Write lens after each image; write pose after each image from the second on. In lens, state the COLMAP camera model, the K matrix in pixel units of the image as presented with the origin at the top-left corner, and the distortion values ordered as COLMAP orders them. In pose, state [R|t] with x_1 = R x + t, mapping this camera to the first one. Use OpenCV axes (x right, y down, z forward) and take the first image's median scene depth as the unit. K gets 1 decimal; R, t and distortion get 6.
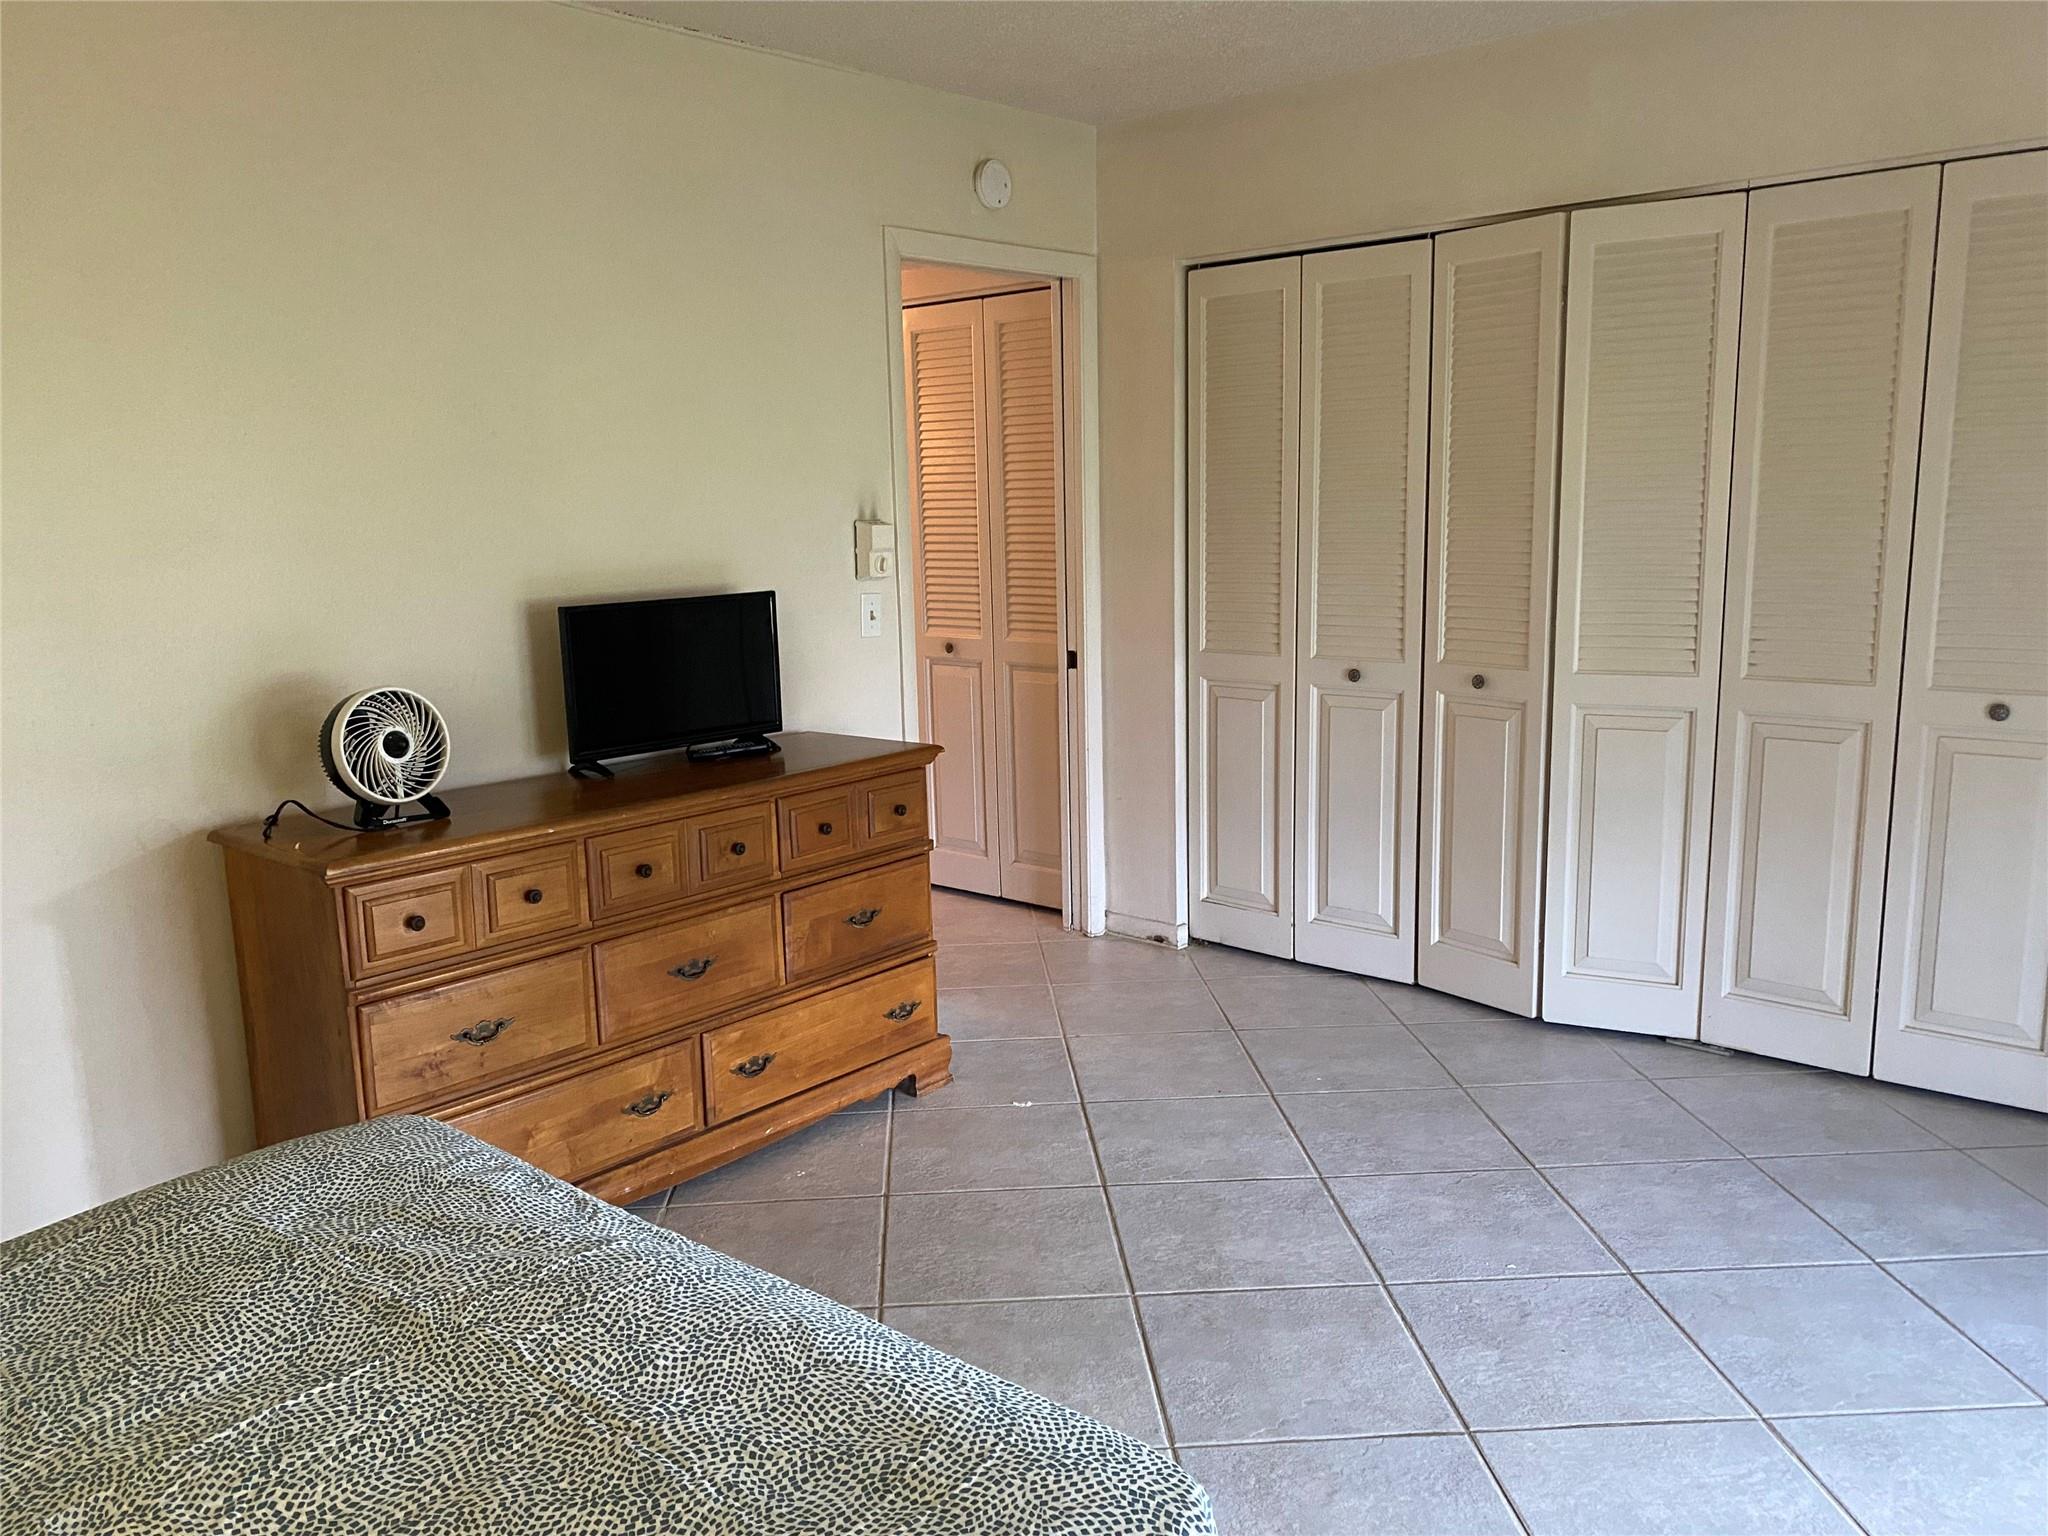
lens RADIAL K [[1564.7, 0, 1024.6], [0, 1564.7, 775.3], [0, 0, 1]] dist [0.015407, 0.001686]
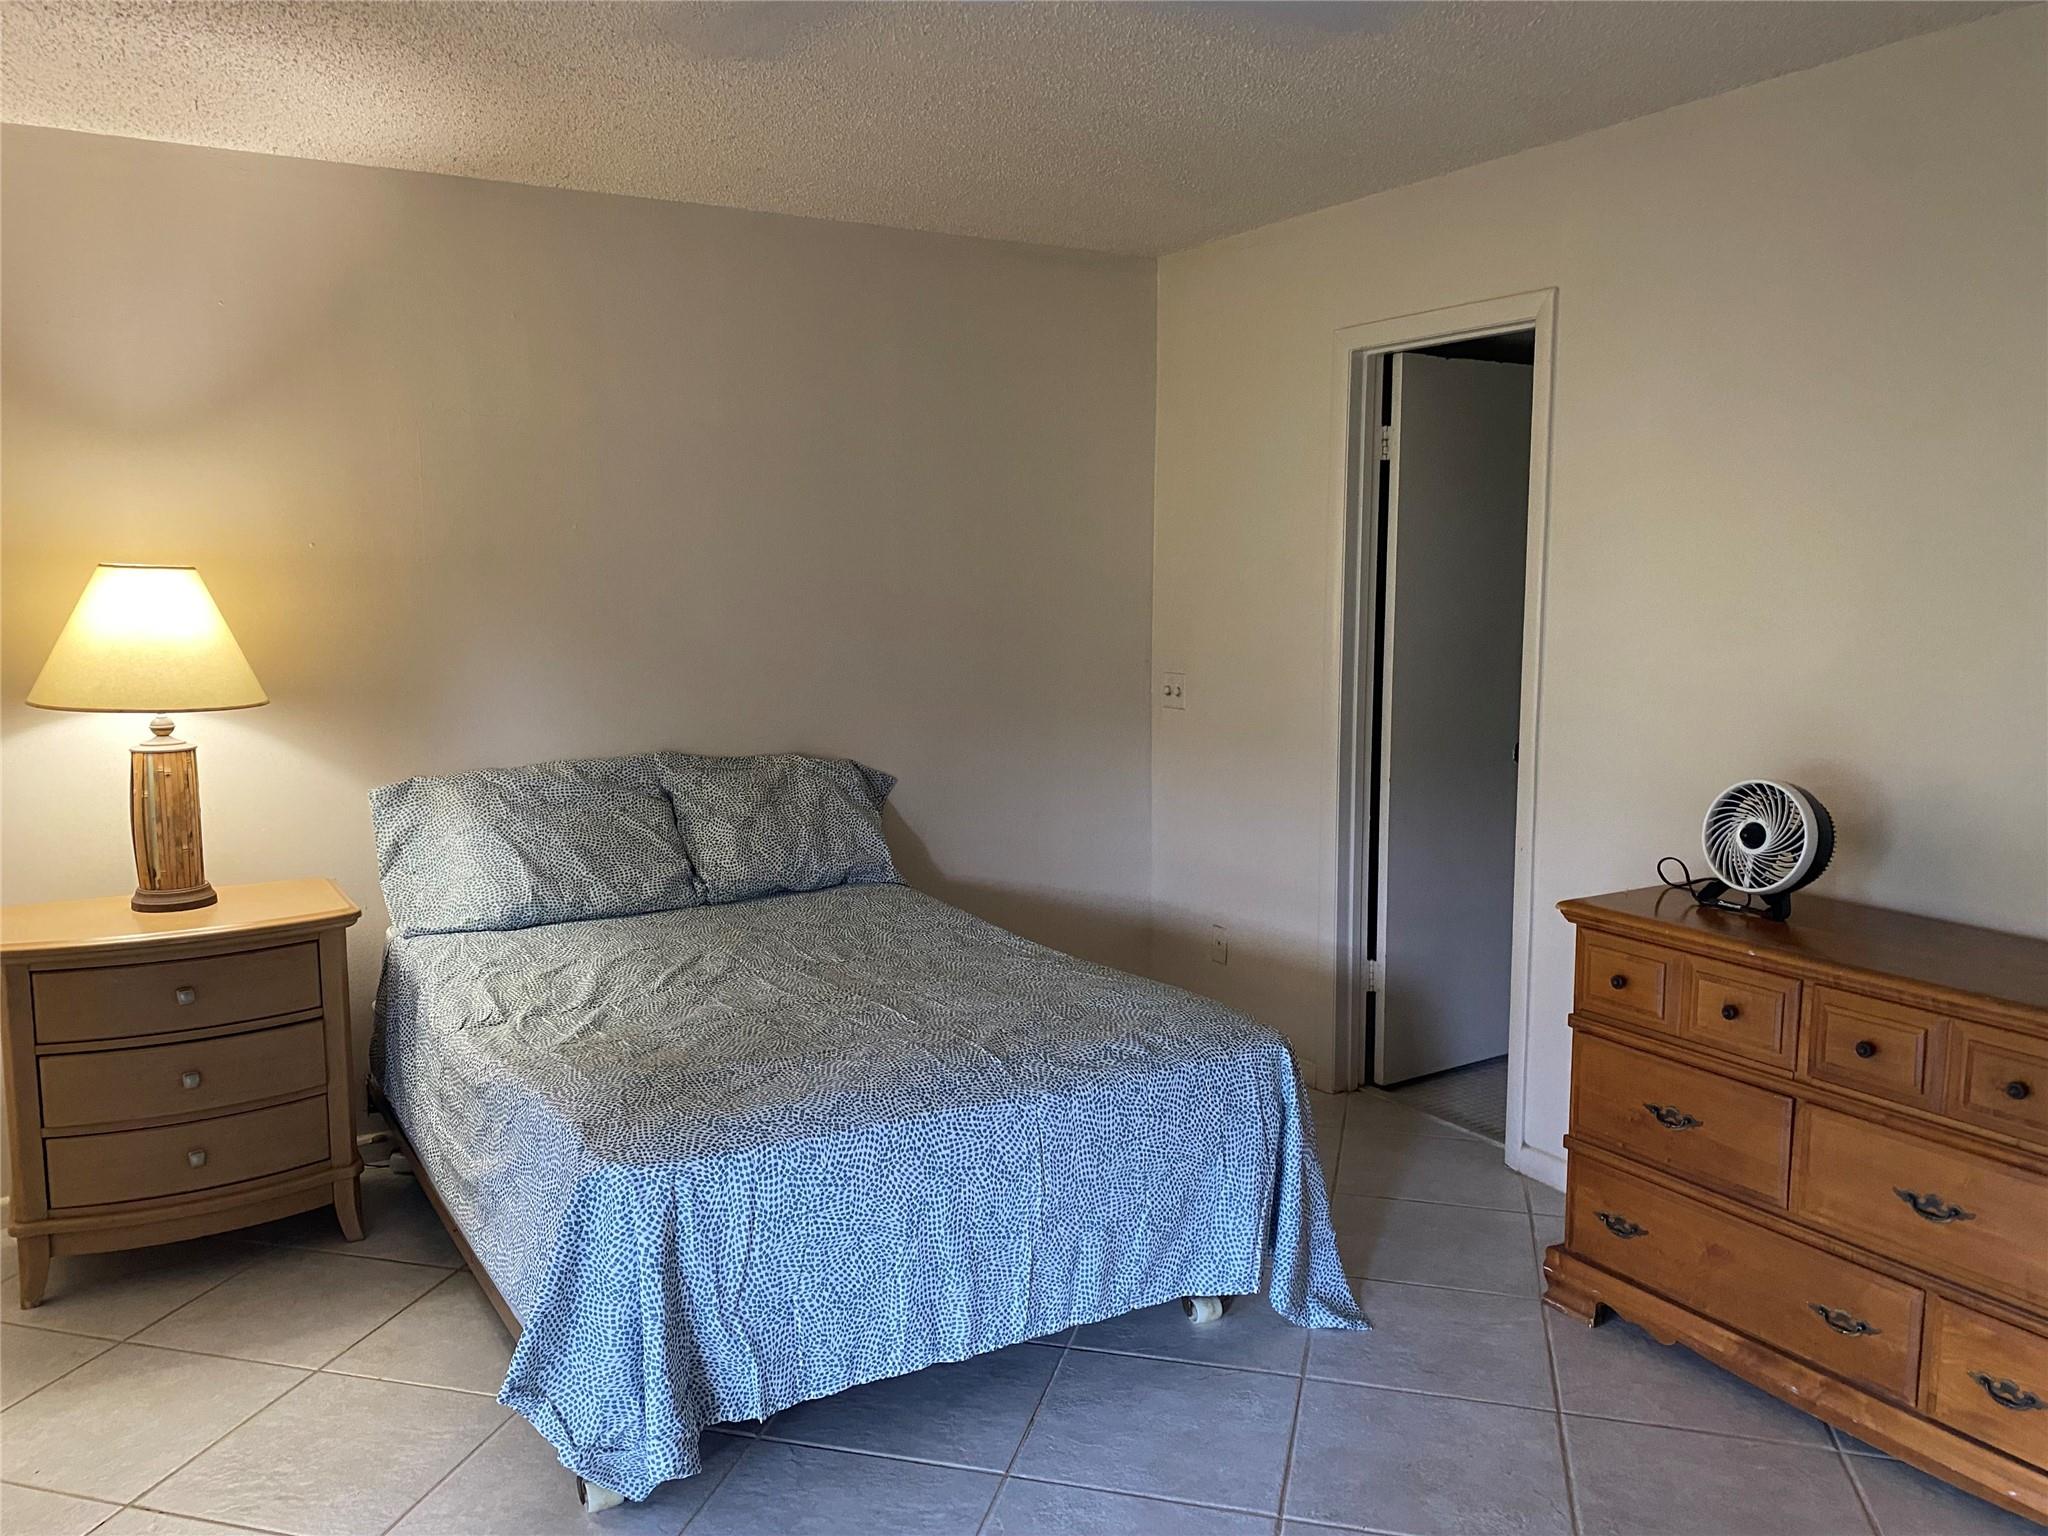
lens RADIAL K [[1564.7, 0, 1024.5], [0, 1564.7, 768.3], [0, 0, 1]] dist [0.015407, 0.001686]
pose [[-0.294939, 0.143242, -0.944718, 0.674230], [-0.168882, 0.965320, 0.199091, -0.178315], [0.940473, 0.218266, -0.260520, 0.777616]]
